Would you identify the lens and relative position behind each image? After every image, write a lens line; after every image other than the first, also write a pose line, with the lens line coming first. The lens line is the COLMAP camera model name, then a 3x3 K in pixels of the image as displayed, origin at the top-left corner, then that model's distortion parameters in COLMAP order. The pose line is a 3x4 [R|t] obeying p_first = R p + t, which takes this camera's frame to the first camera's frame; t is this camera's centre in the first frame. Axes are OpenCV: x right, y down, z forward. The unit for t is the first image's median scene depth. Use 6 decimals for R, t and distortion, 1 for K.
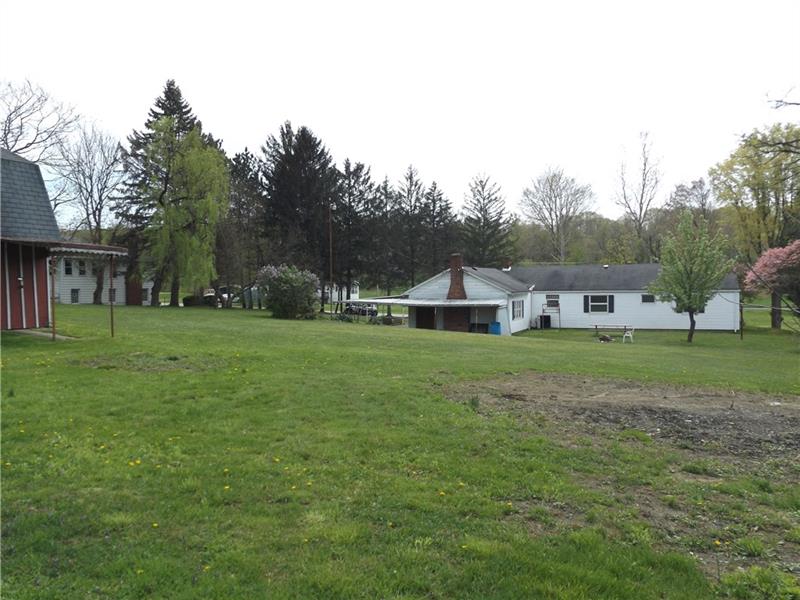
lens RADIAL K [[751.6, 0, 398.3], [0, 751.6, 300.3], [0, 0, 1]] dist [0.007471, 0.000000]
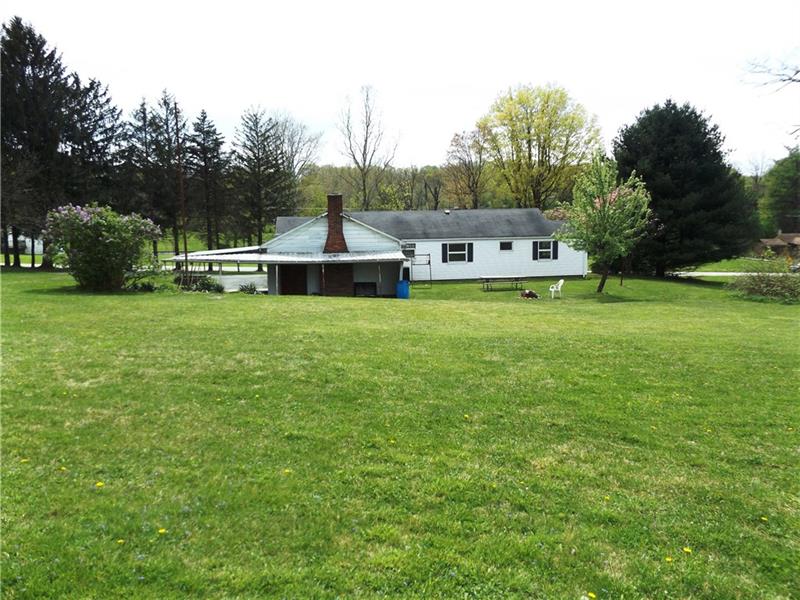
lens RADIAL K [[599.5, 0, 402.3], [0, 599.5, 295.5], [0, 0, 1]] dist [-0.012961, -0.003622]
pose [[0.853843, -0.065634, 0.516376, -0.171516], [0.019682, 0.995380, 0.093972, -0.013372], [-0.520158, -0.070074, 0.851190, 0.421603]]
